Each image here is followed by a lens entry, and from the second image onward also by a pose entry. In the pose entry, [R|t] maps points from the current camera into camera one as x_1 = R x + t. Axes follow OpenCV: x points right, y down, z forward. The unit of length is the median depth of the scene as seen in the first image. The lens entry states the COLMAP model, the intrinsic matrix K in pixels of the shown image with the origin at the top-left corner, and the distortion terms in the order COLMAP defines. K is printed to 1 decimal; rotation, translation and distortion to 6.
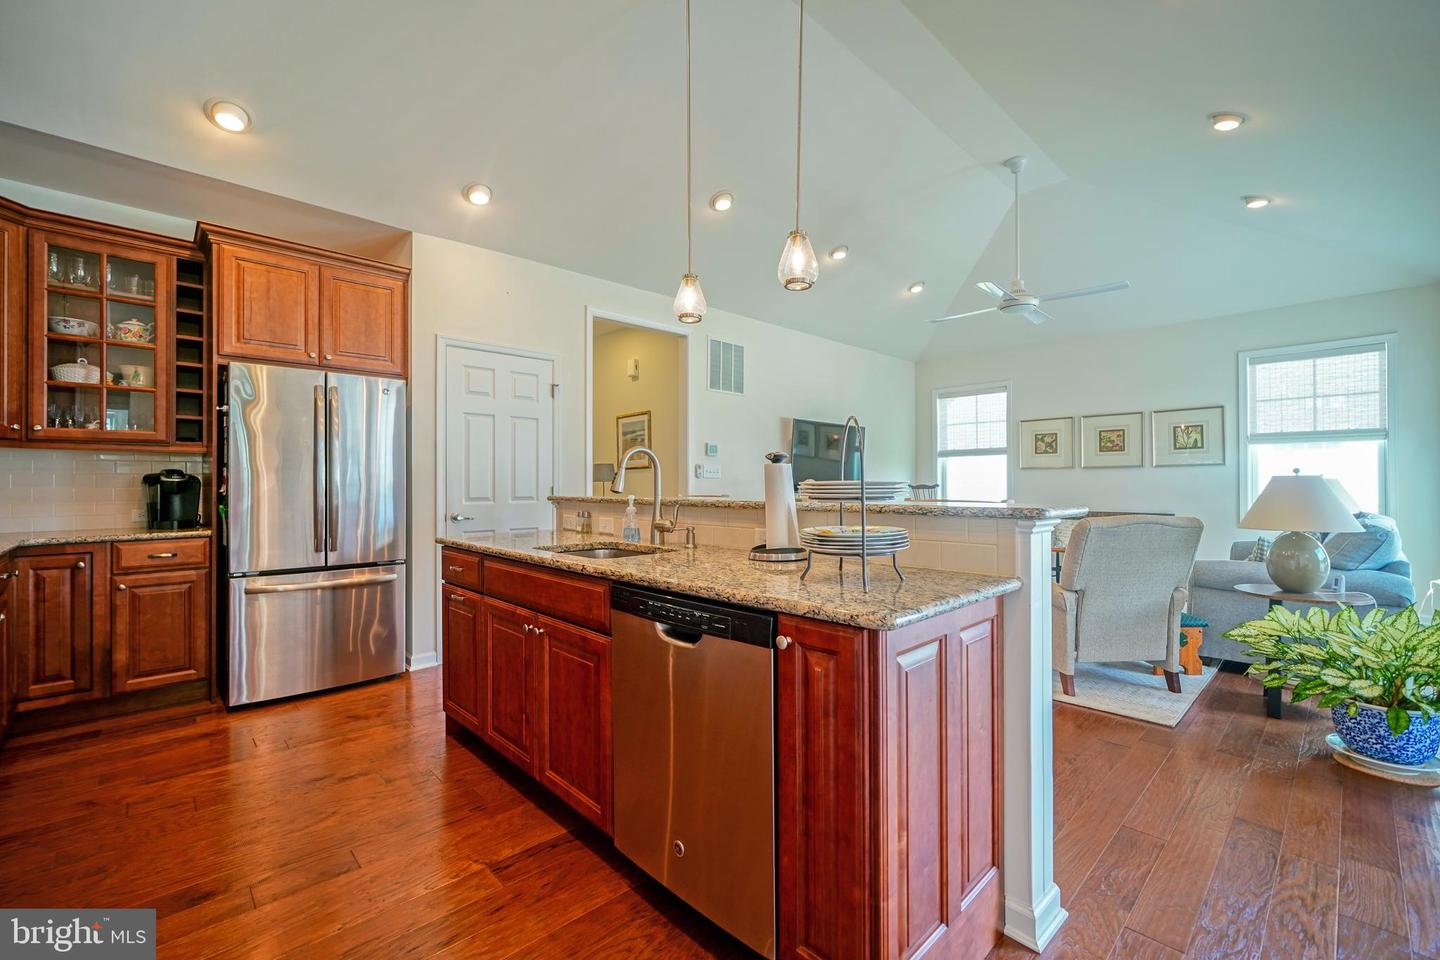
lens RADIAL K [[607.6, 0, 707.0], [0, 607.6, 478.0], [0, 0, 1]] dist [-0.008274, 0.004647]
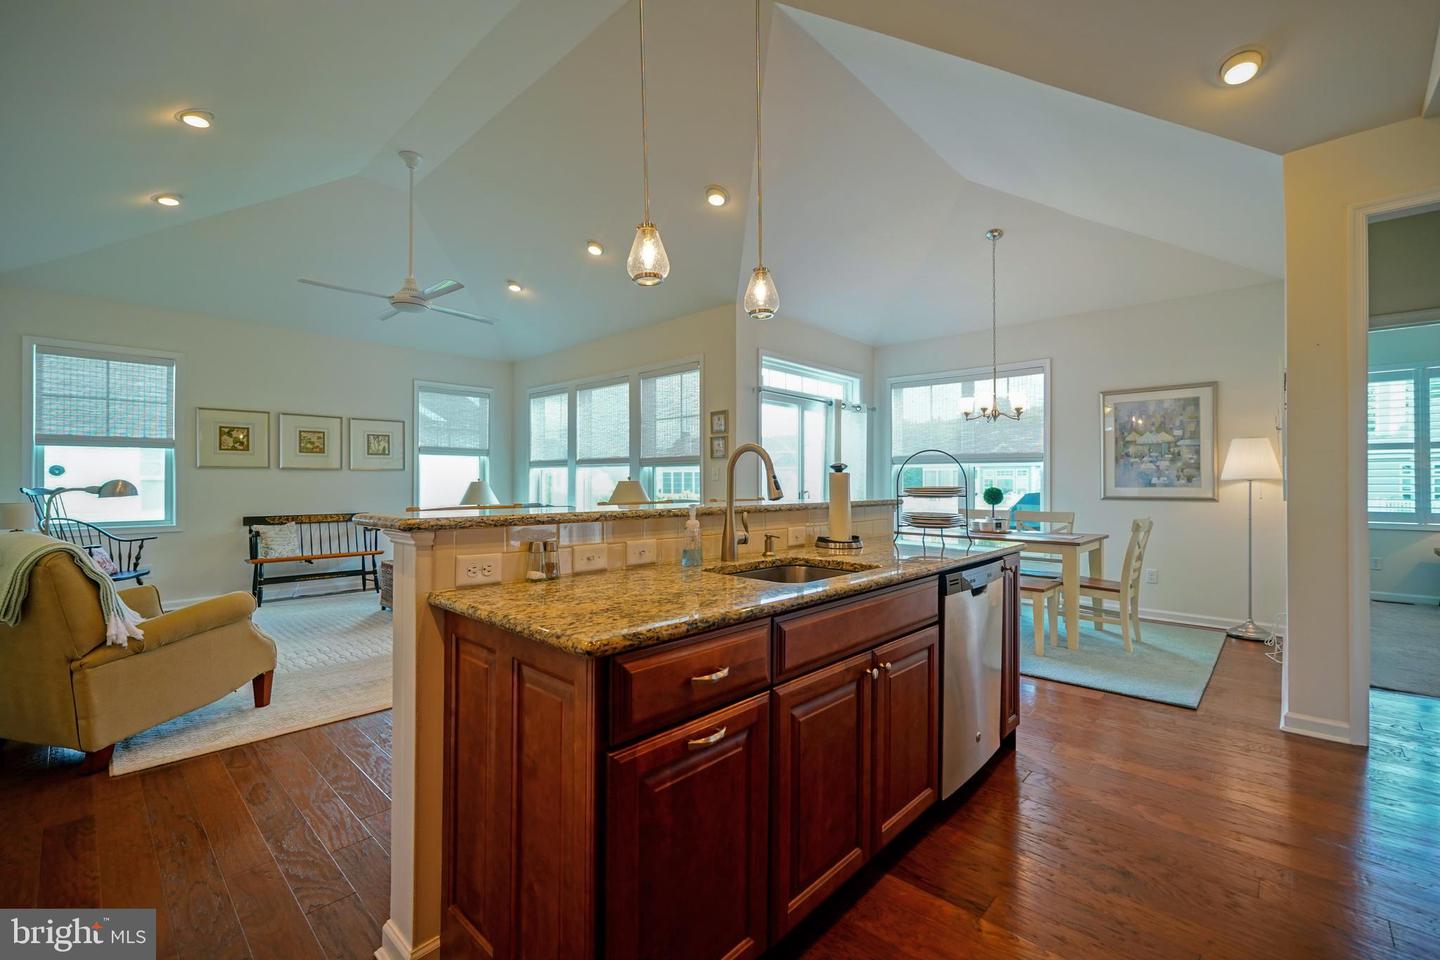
lens RADIAL K [[607.6, 0, 708.4], [0, 607.6, 478.8], [0, 0, 1]] dist [-0.008274, 0.004647]
pose [[-0.058632, 0.008994, 0.998239, -0.608758], [-0.008847, 0.999915, -0.009528, 0.002819], [-0.998240, -0.009390, -0.058547, 0.718644]]
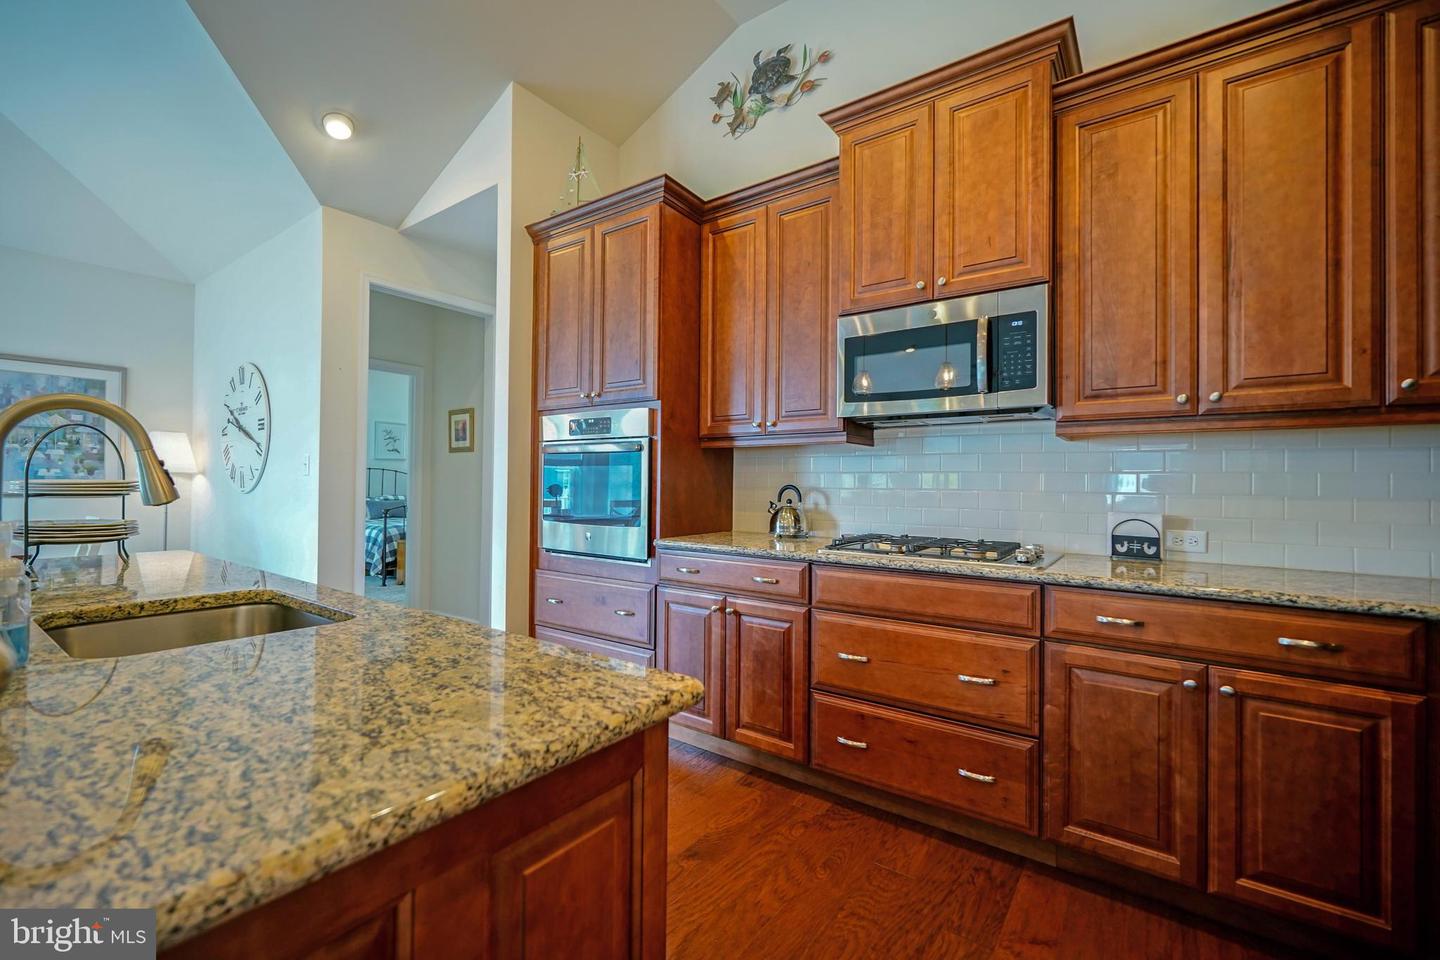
lens RADIAL K [[607.6, 0, 712.9], [0, 607.6, 476.2], [0, 0, 1]] dist [-0.008274, 0.004647]
pose [[-0.982462, -0.008196, -0.186283, -0.299874], [-0.004961, 0.999829, -0.017829, 0.005375], [0.186398, -0.016592, -0.982334, 0.966016]]
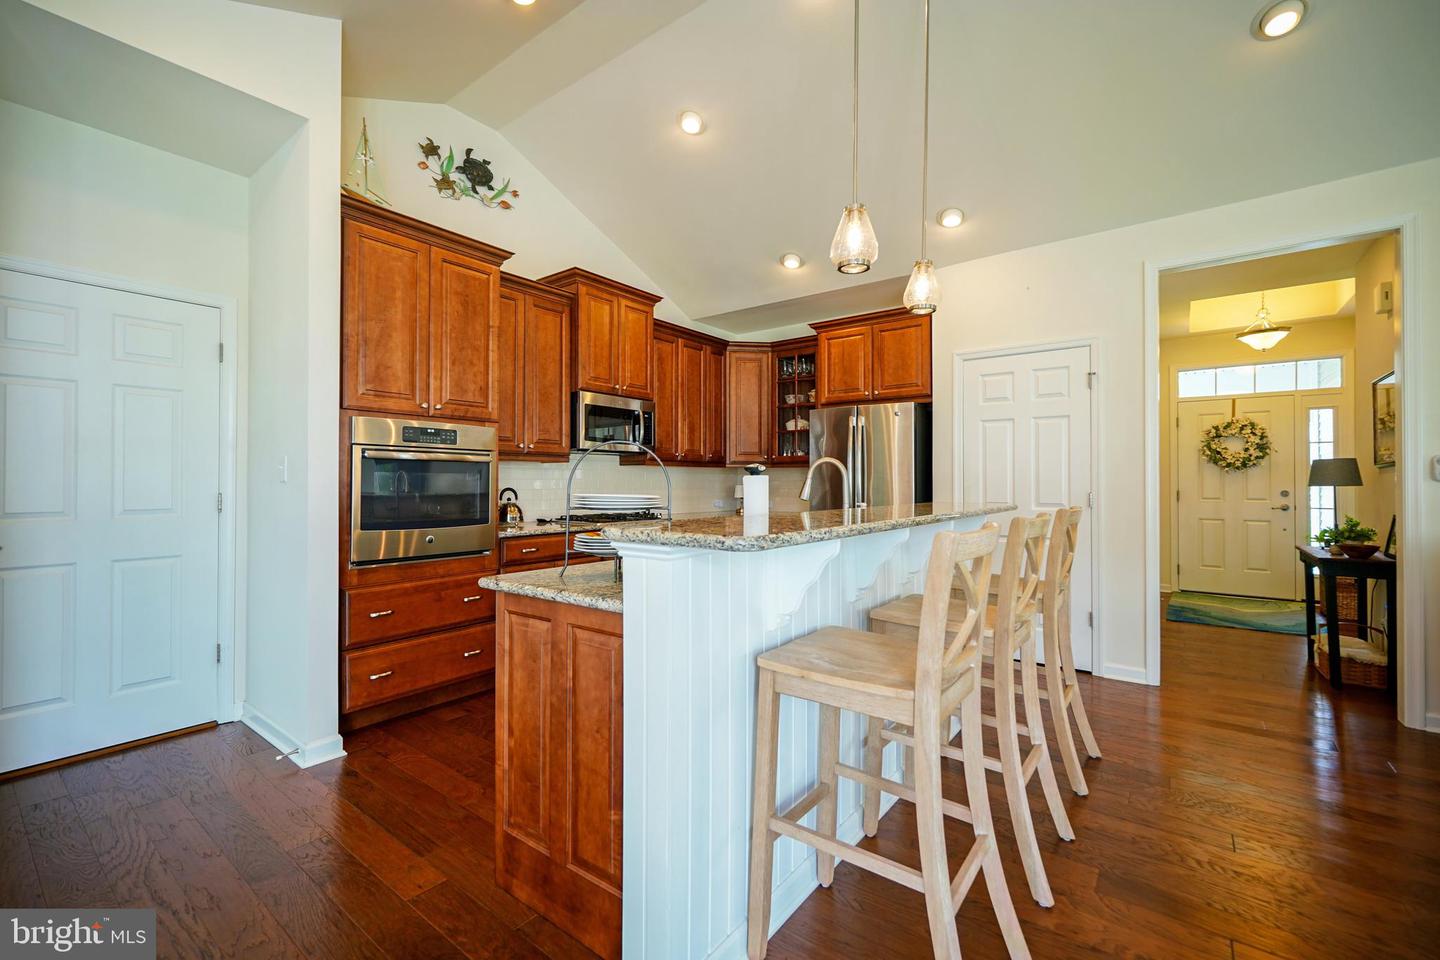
lens RADIAL K [[607.6, 0, 707.3], [0, 607.6, 475.3], [0, 0, 1]] dist [-0.008274, 0.004647]
pose [[0.154193, -0.010018, -0.987990, 0.600512], [0.005992, 0.999940, -0.009204, -0.007921], [0.988023, -0.004501, 0.154244, 0.407371]]
